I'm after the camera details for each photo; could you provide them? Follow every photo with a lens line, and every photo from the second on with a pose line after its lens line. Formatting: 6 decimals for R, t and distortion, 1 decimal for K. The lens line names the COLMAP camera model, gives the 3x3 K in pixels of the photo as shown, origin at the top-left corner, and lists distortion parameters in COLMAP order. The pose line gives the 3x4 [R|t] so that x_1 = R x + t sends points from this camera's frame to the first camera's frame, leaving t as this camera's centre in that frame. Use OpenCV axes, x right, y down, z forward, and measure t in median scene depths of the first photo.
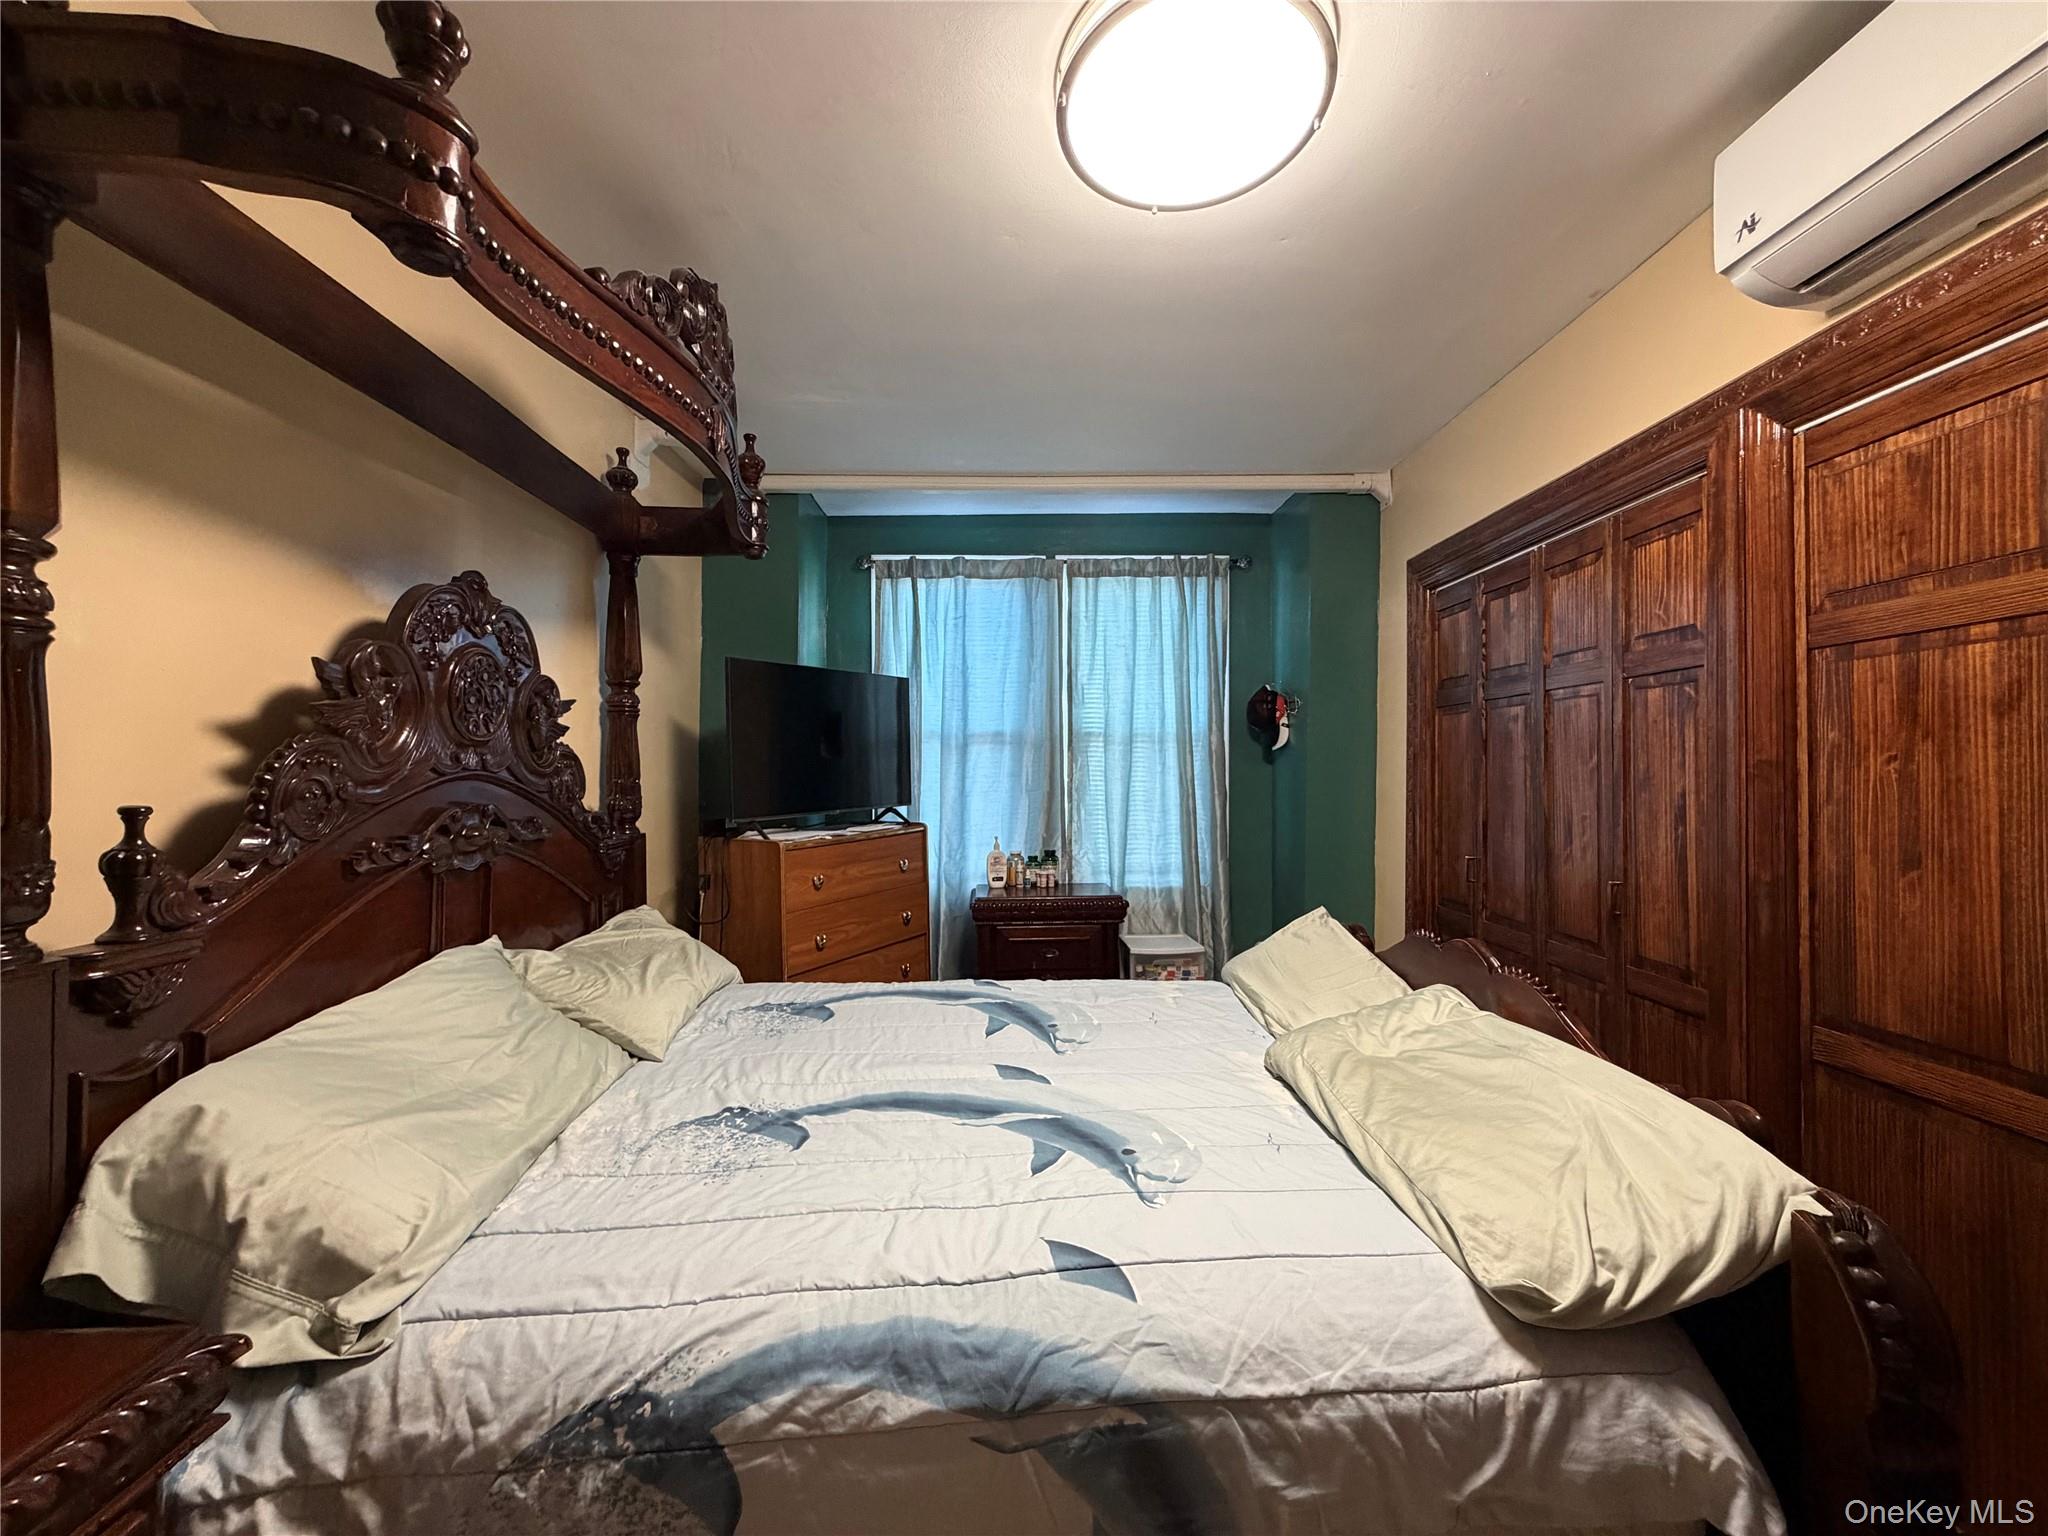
lens RADIAL K [[816.3, 0, 1018.1], [0, 816.3, 771.1], [0, 0, 1]] dist [0.001631, -0.000473]
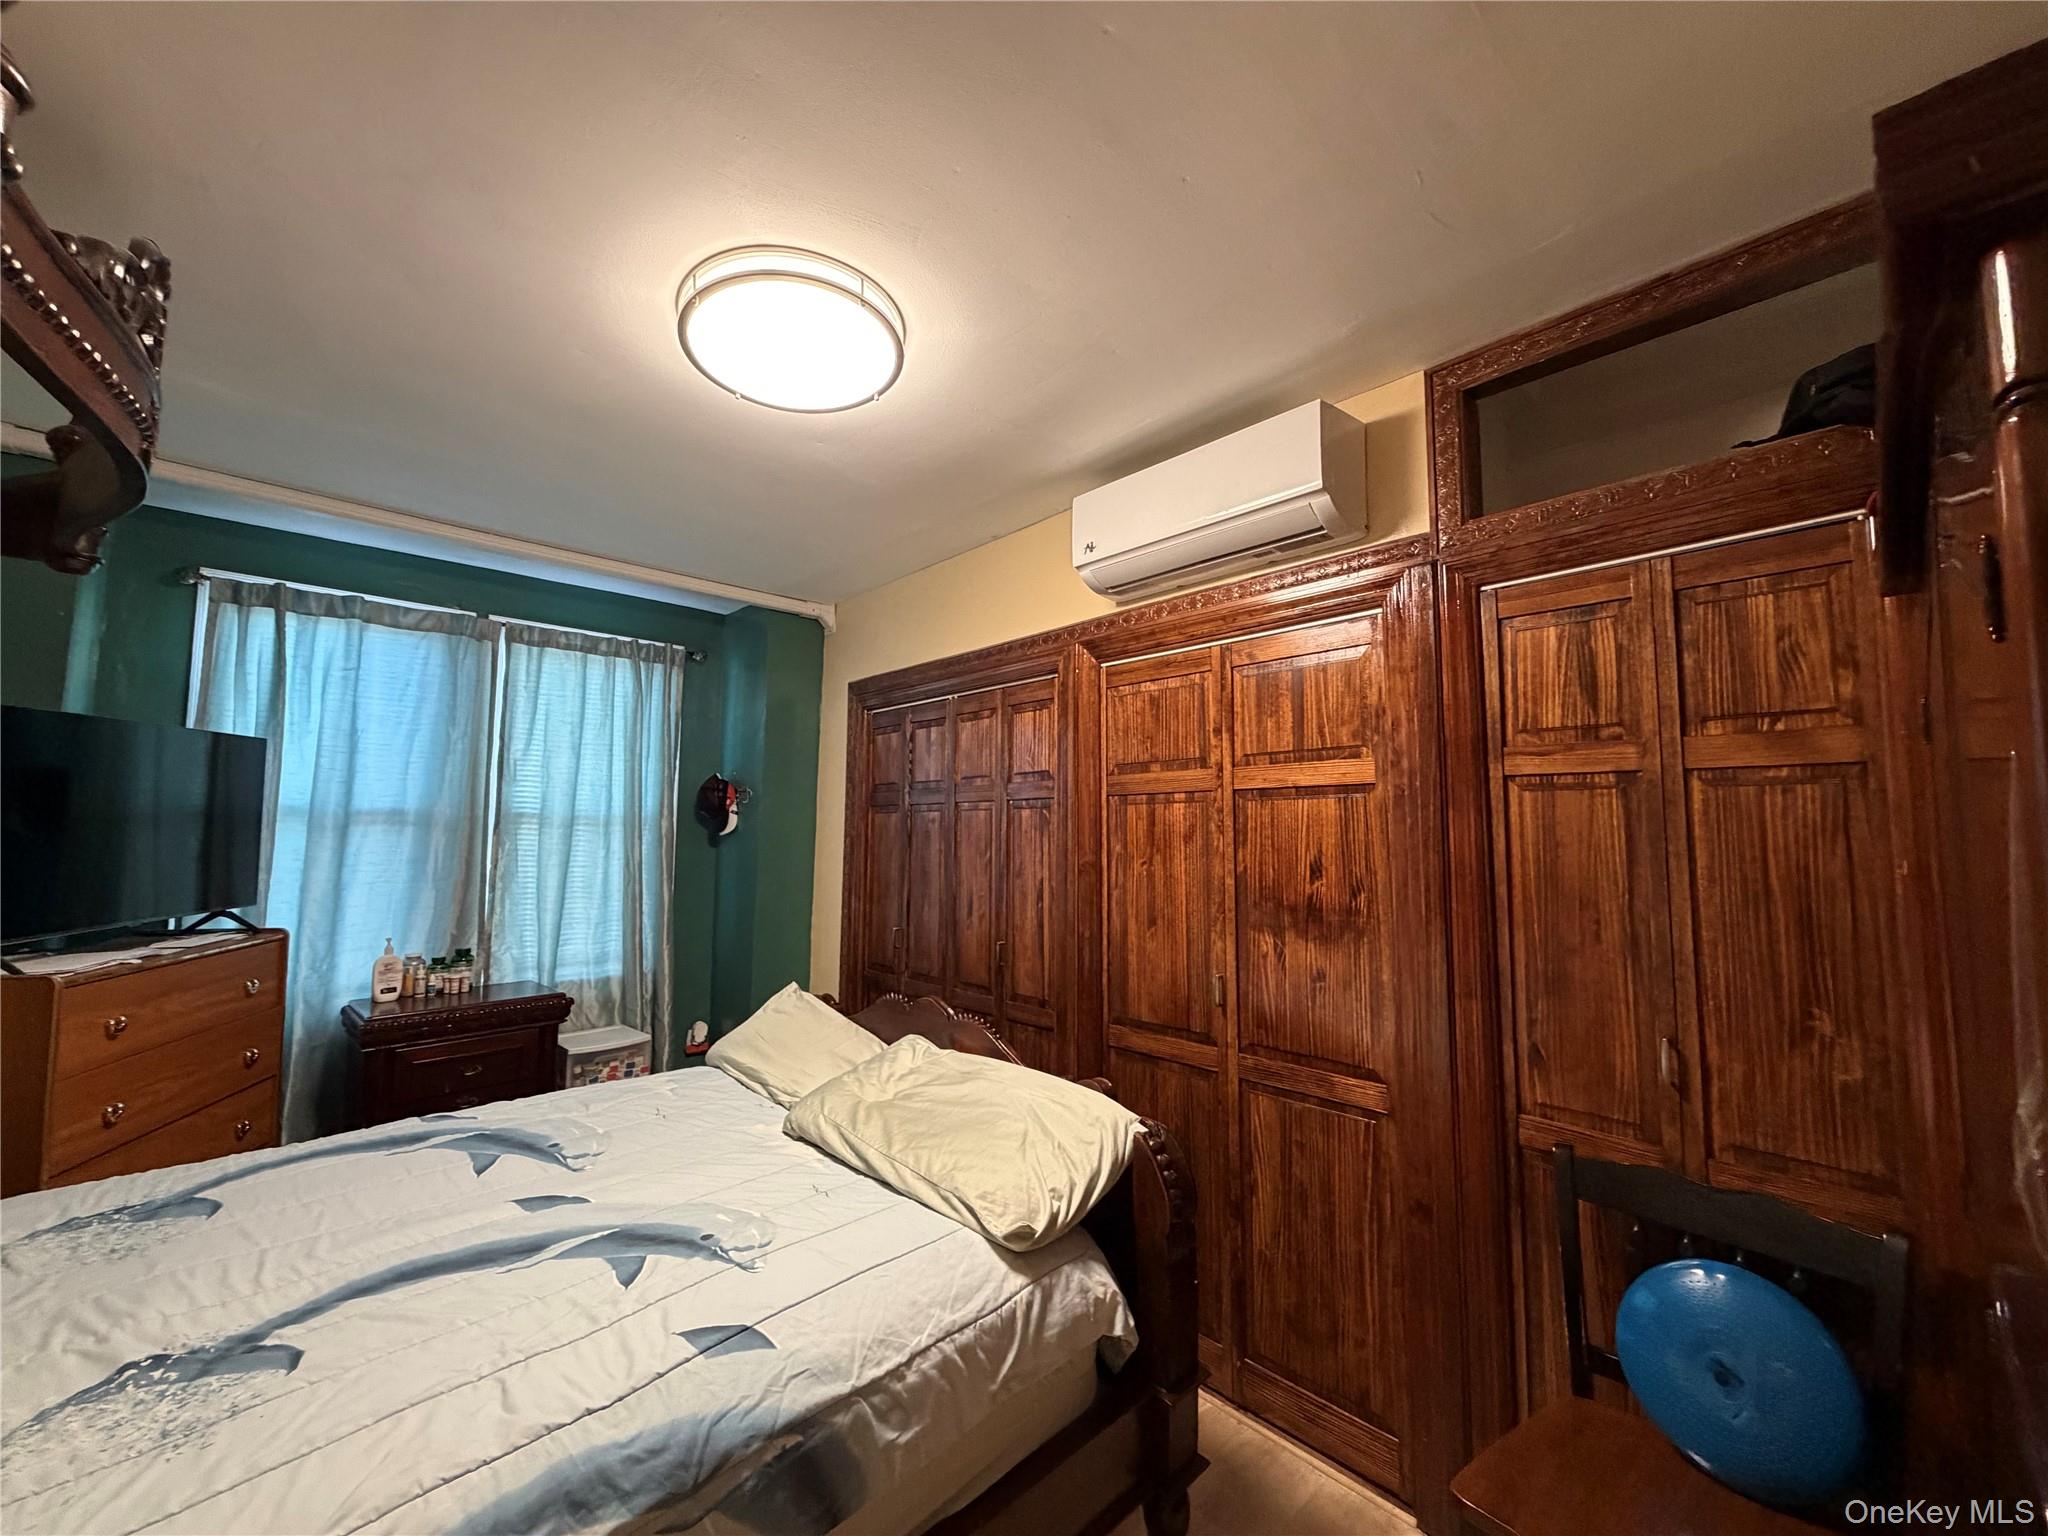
lens RADIAL K [[816.3, 0, 1022.2], [0, 816.3, 774.0], [0, 0, 1]] dist [0.001631, -0.000473]
pose [[0.728329, 0.059683, 0.682623, -0.288854], [-0.009689, 0.996997, -0.076831, -0.059566], [-0.685159, 0.049344, 0.726720, -0.094291]]
